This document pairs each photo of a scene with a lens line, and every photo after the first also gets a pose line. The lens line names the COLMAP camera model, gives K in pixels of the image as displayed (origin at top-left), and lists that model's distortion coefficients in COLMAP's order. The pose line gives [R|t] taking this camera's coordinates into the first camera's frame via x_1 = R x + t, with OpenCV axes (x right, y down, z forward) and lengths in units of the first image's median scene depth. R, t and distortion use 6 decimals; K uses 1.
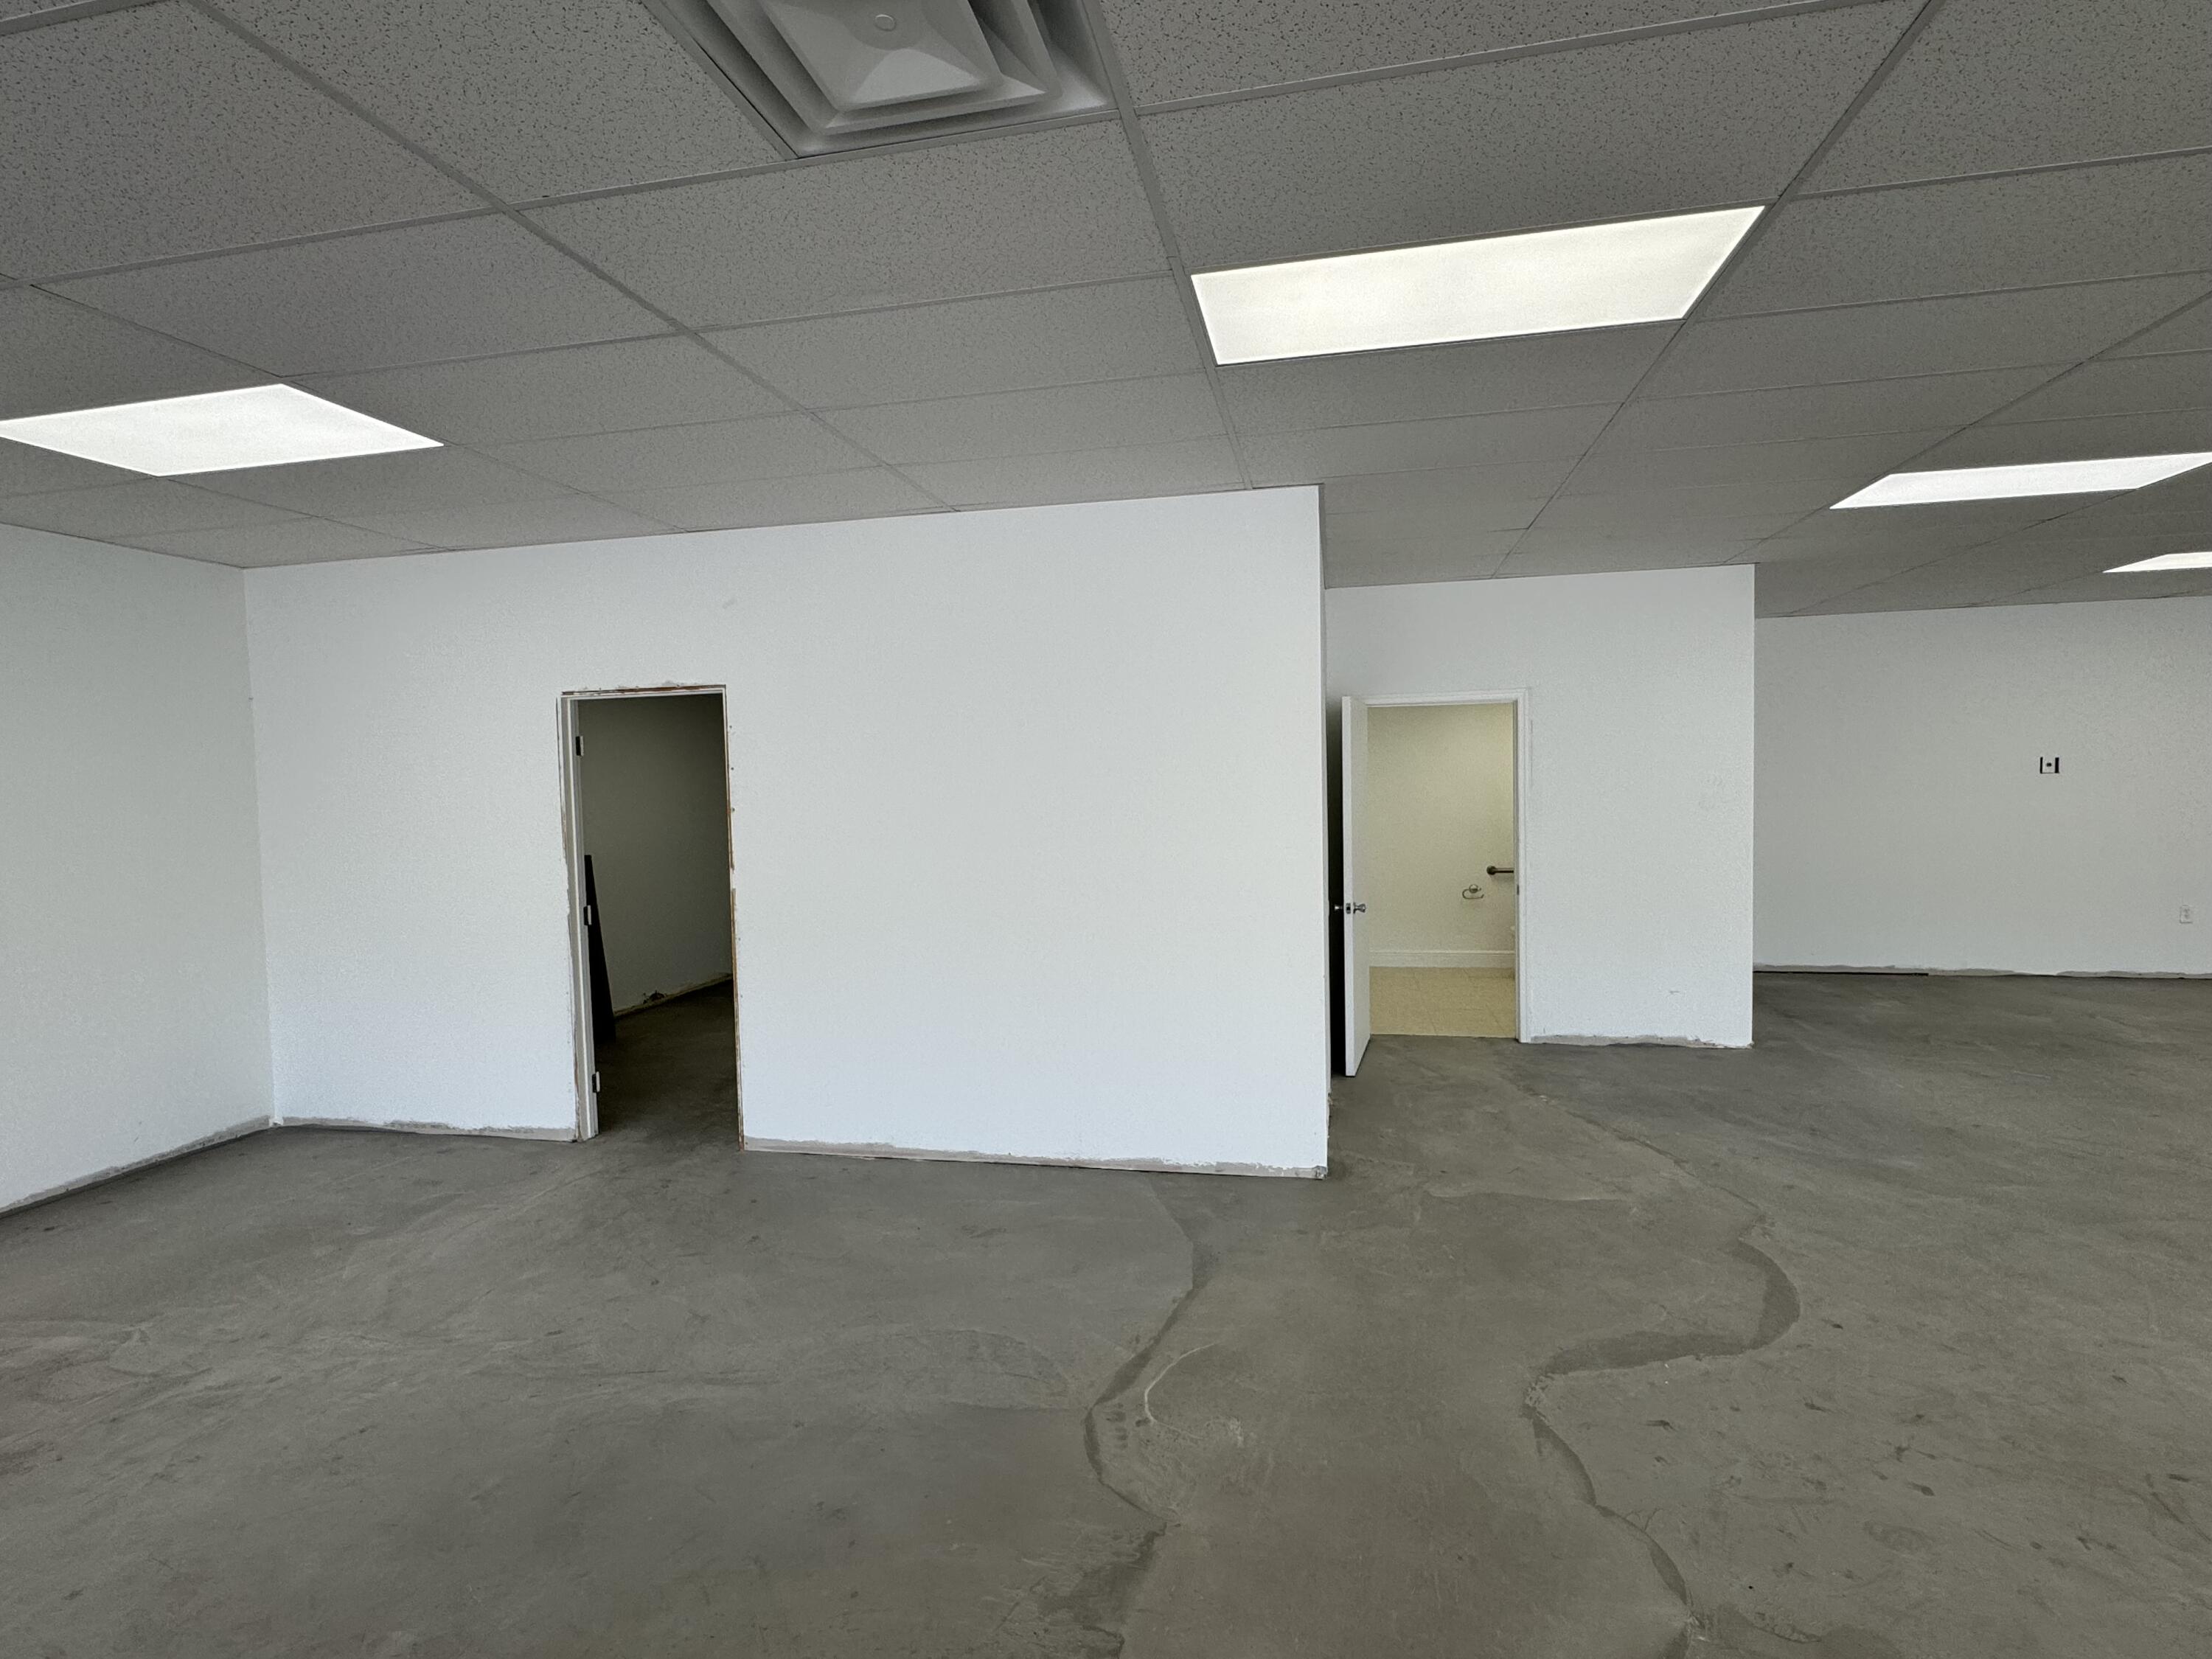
lens RADIAL K [[1091.2, 0, 1097.7], [0, 1091.2, 817.0], [0, 0, 1]] dist [-0.009884, 0.001872]
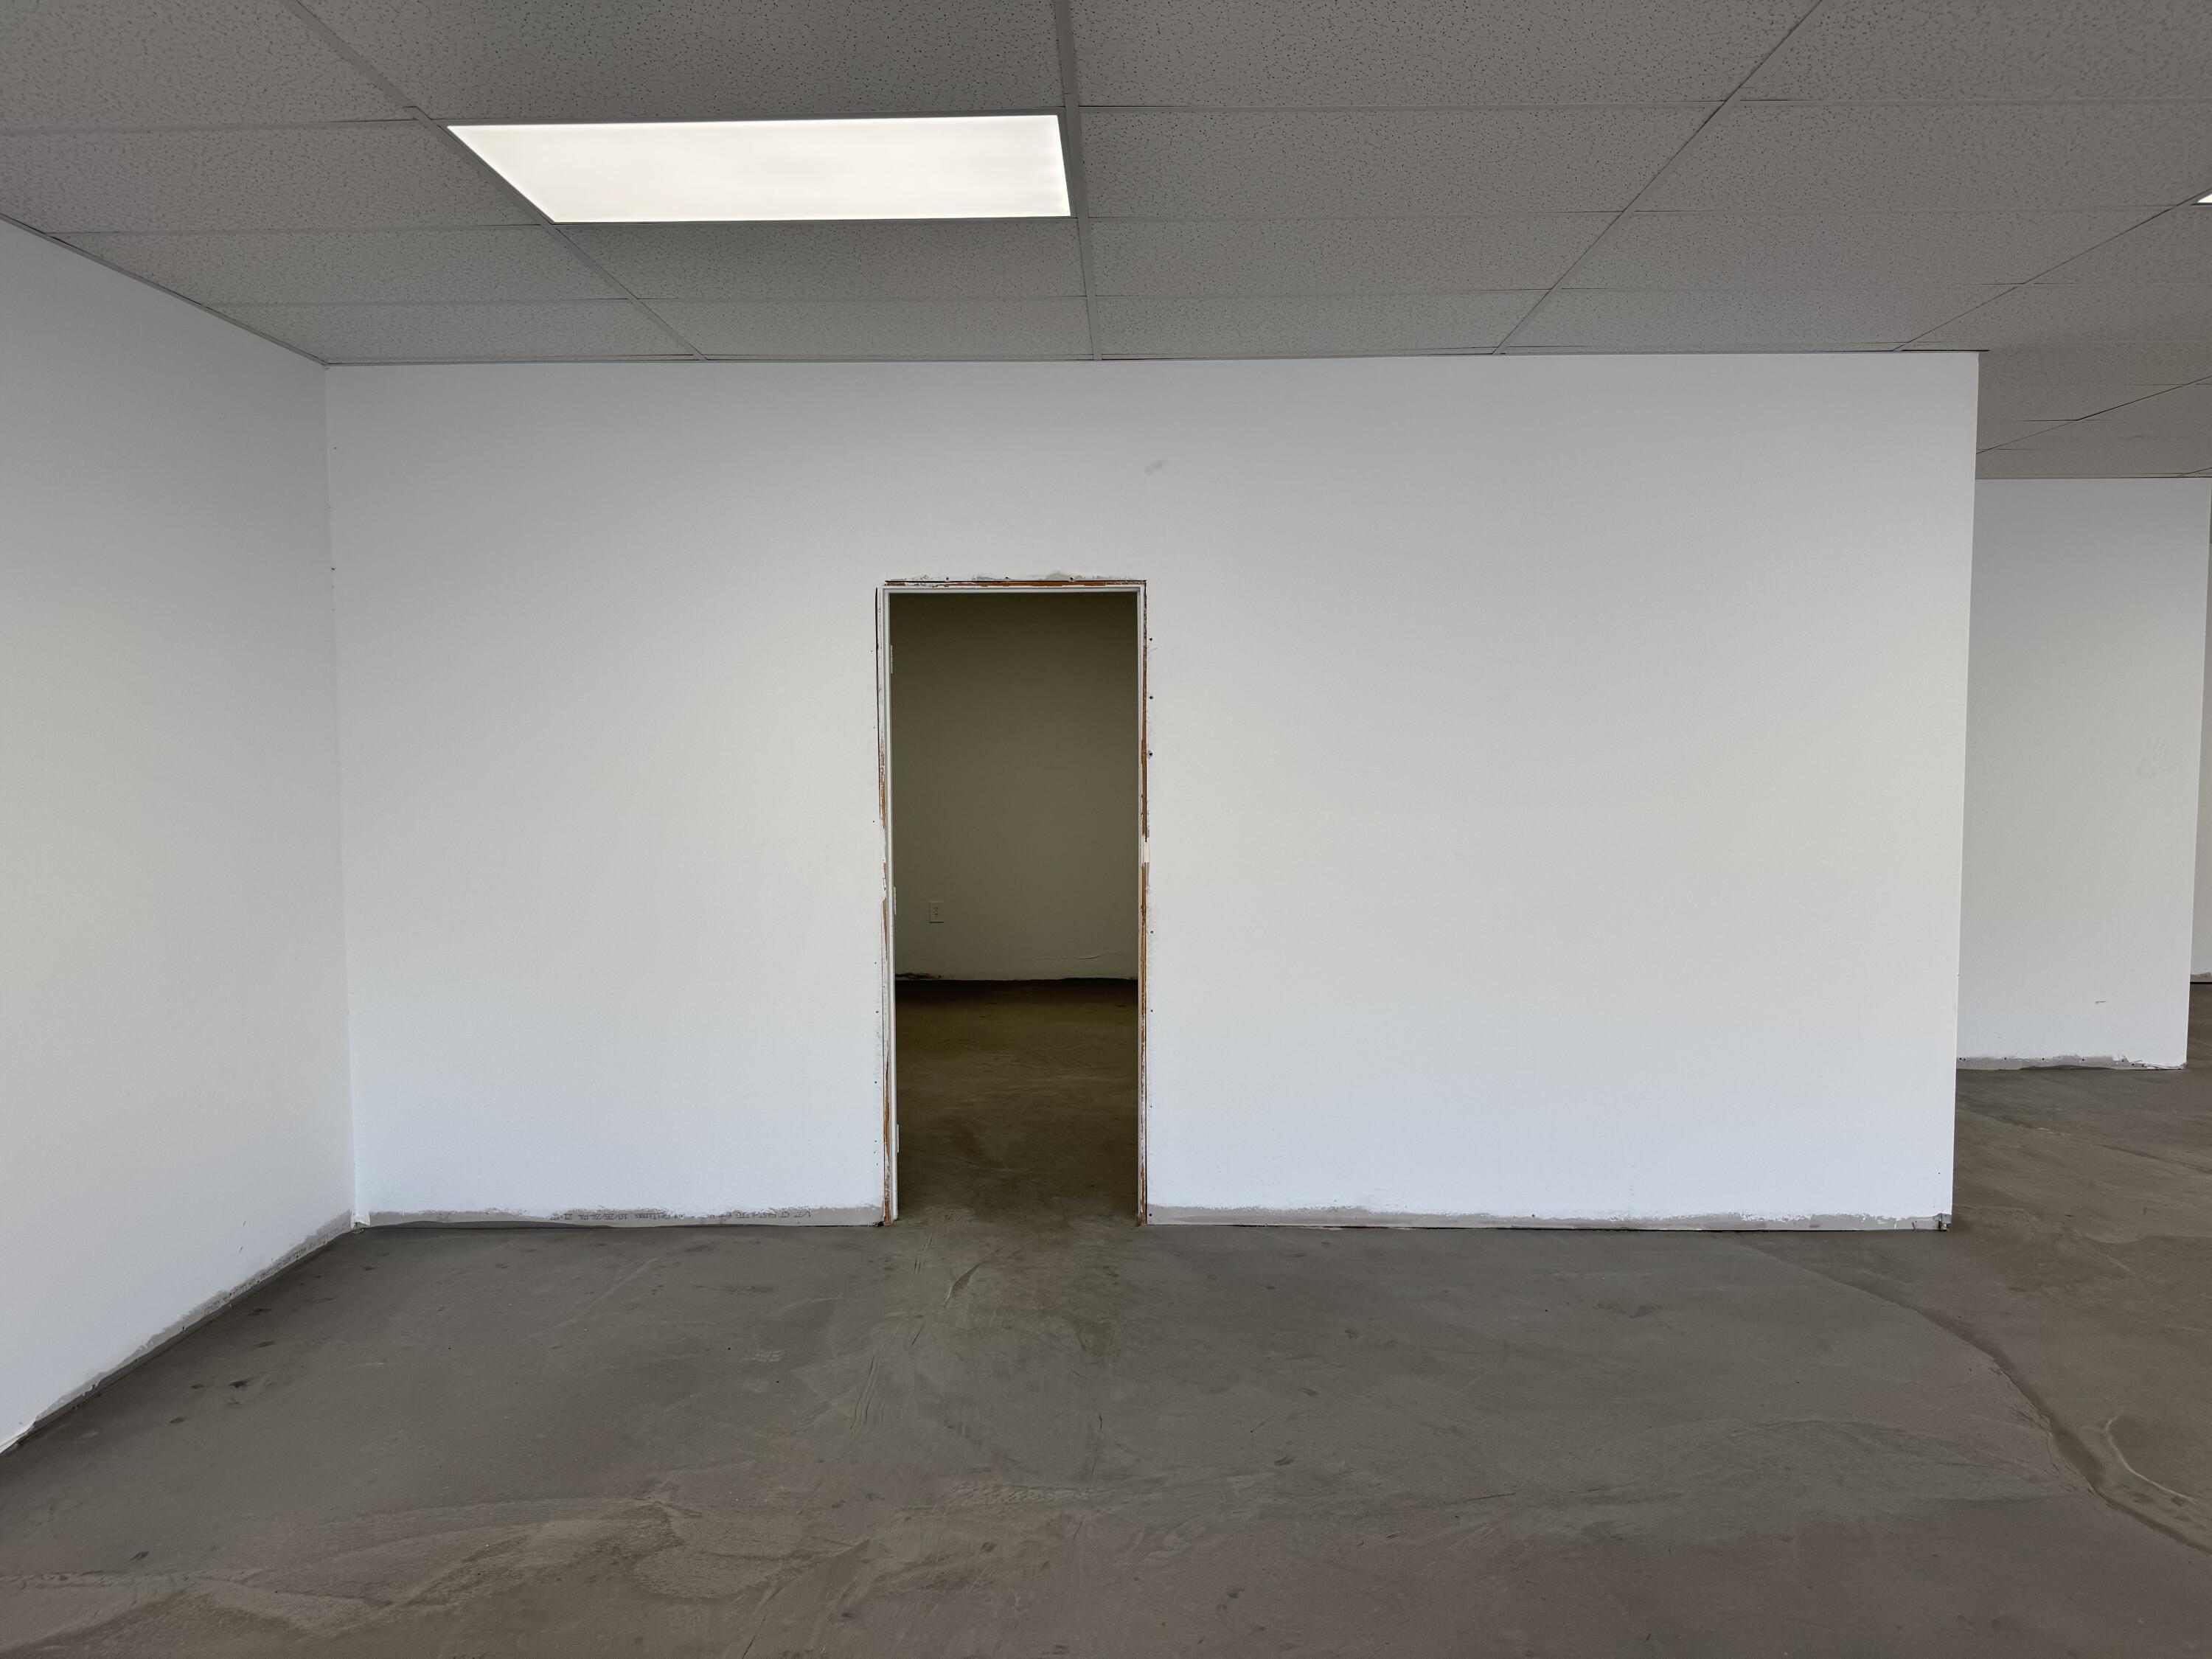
lens RADIAL K [[1539.8, 0, 1064.6], [0, 1539.8, 817.5], [0, 0, 1]] dist [0.040572, -0.048588]
pose [[0.983608, 0.009108, 0.180091, -0.565678], [-0.012321, 0.999784, 0.016731, 0.018691], [-0.179899, -0.018676, 0.983508, 0.007736]]
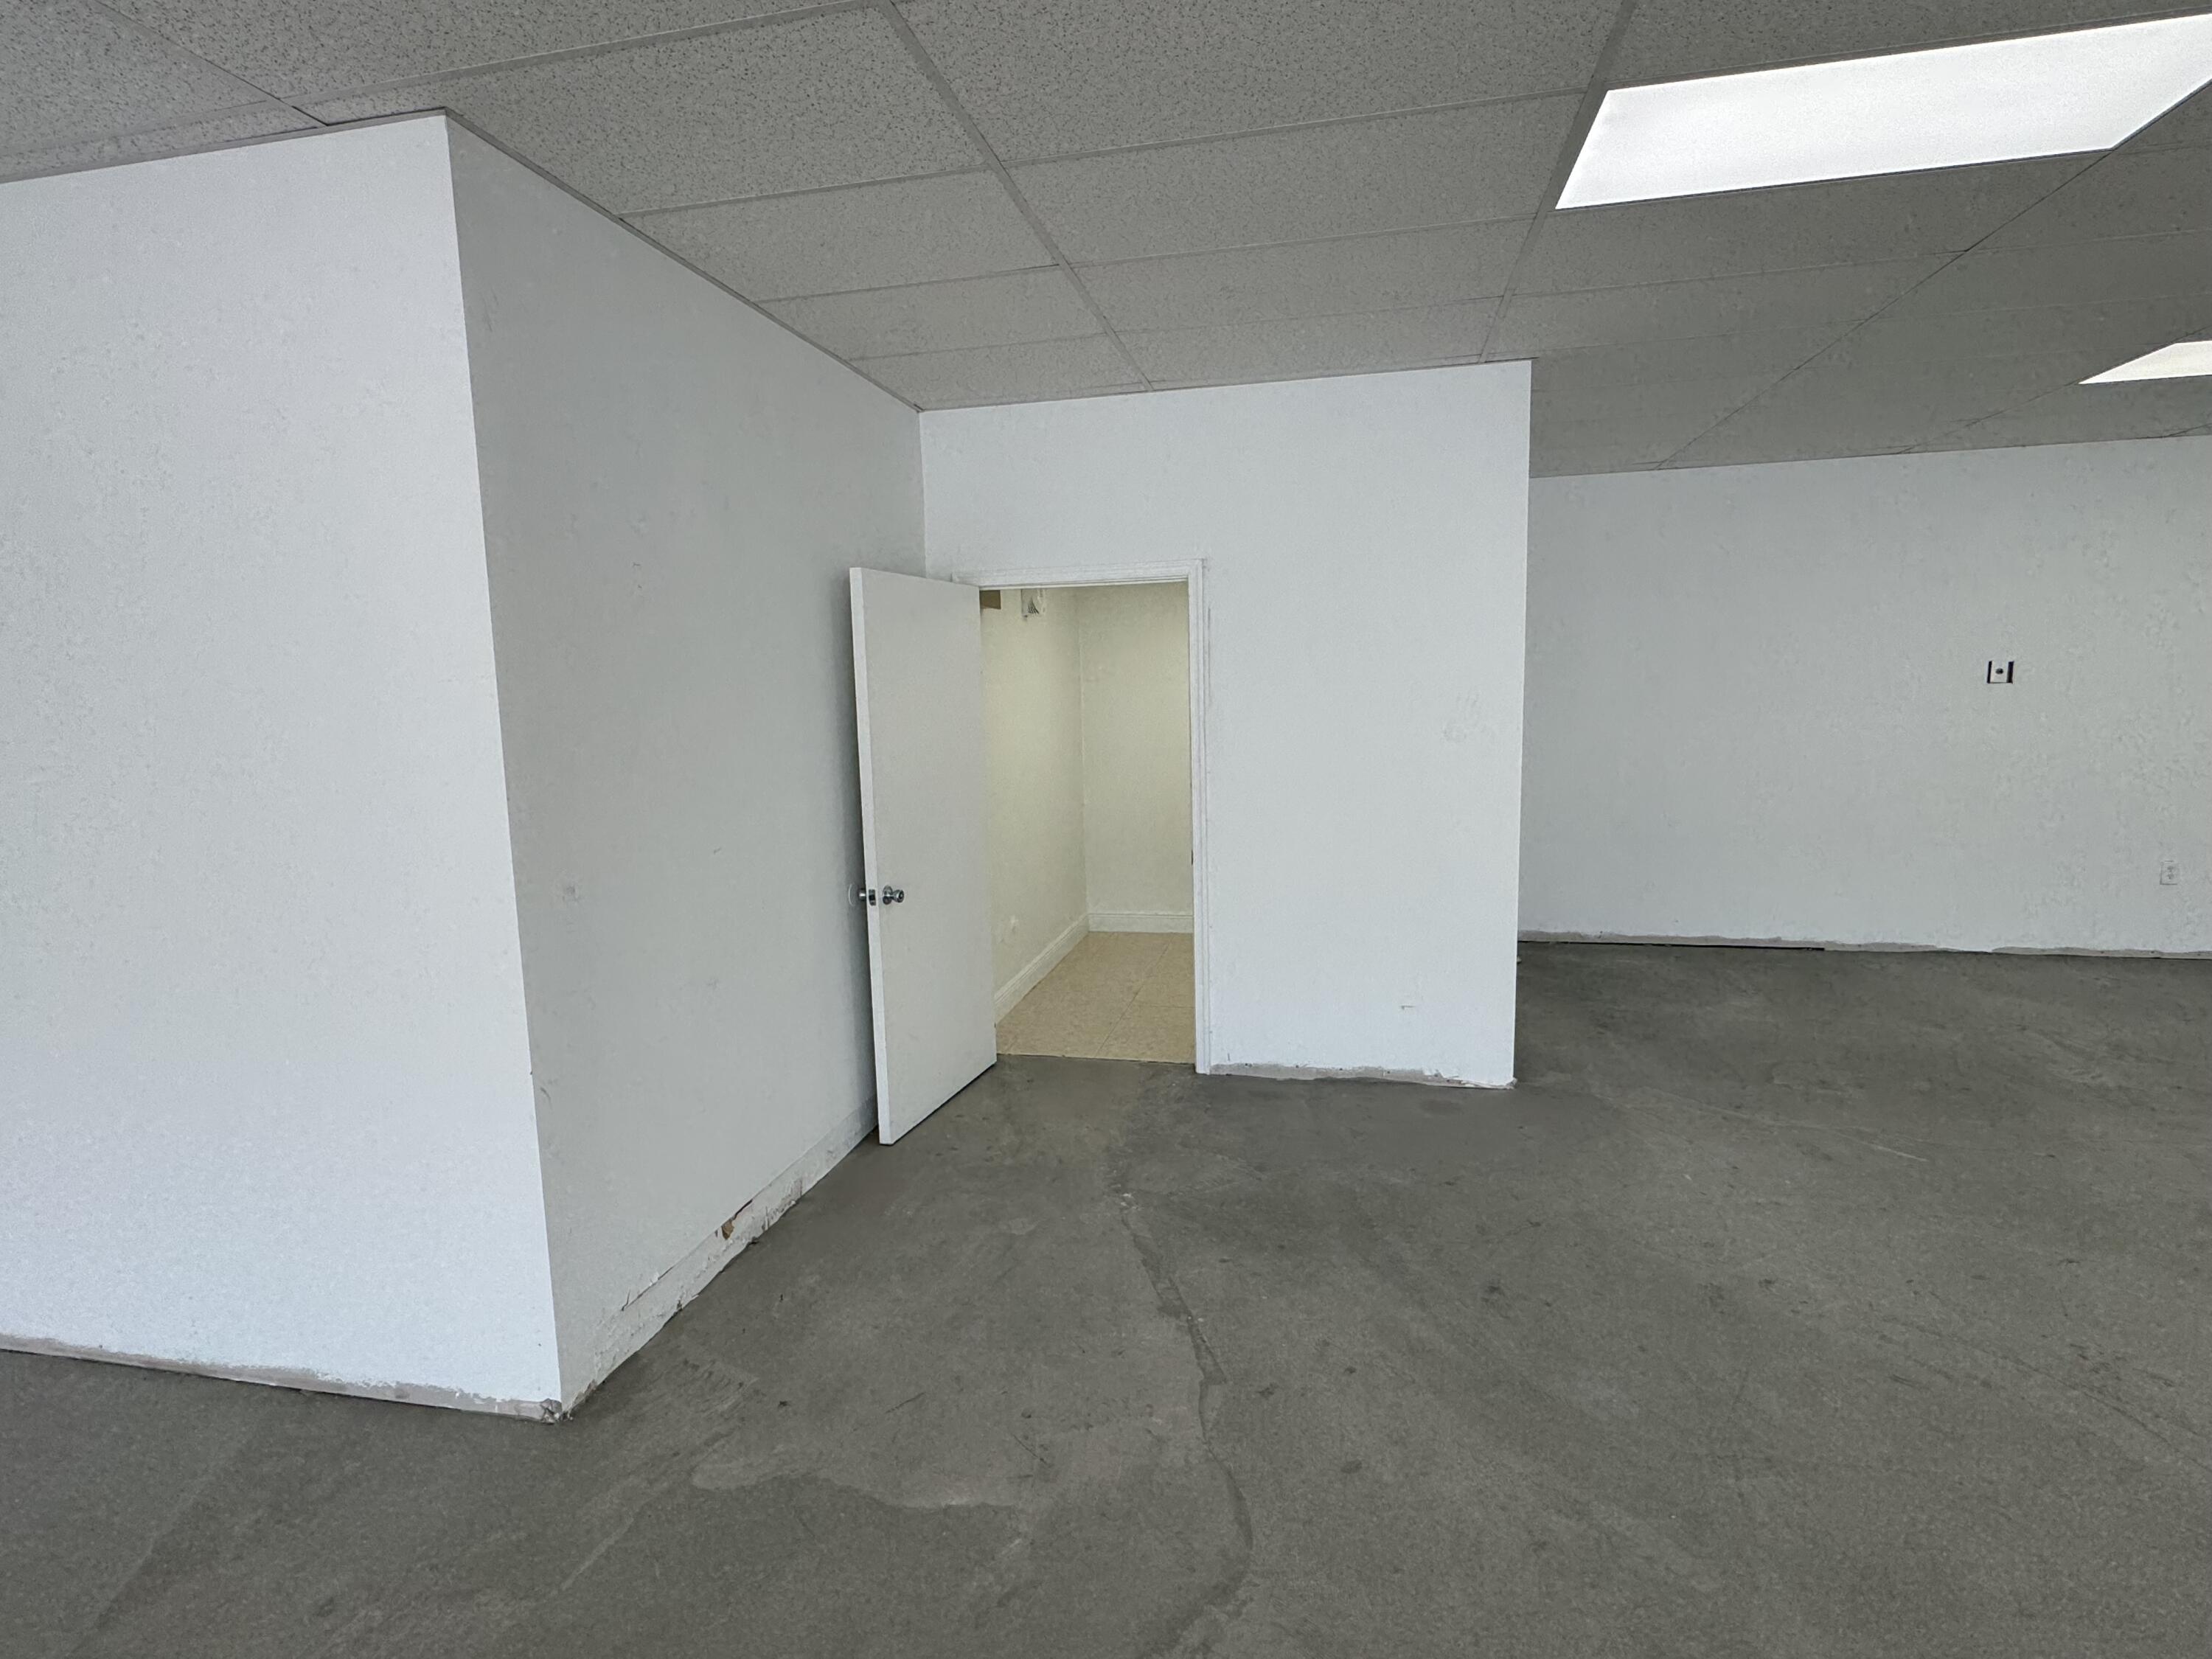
lens RADIAL K [[1091.2, 0, 1102.1], [0, 1091.2, 816.2], [0, 0, 1]] dist [-0.009884, 0.001872]
pose [[0.999995, -0.002102, -0.002229, 0.439905], [0.002288, 0.996217, 0.086876, -0.025647], [0.002038, -0.086880, 0.996217, 0.418590]]
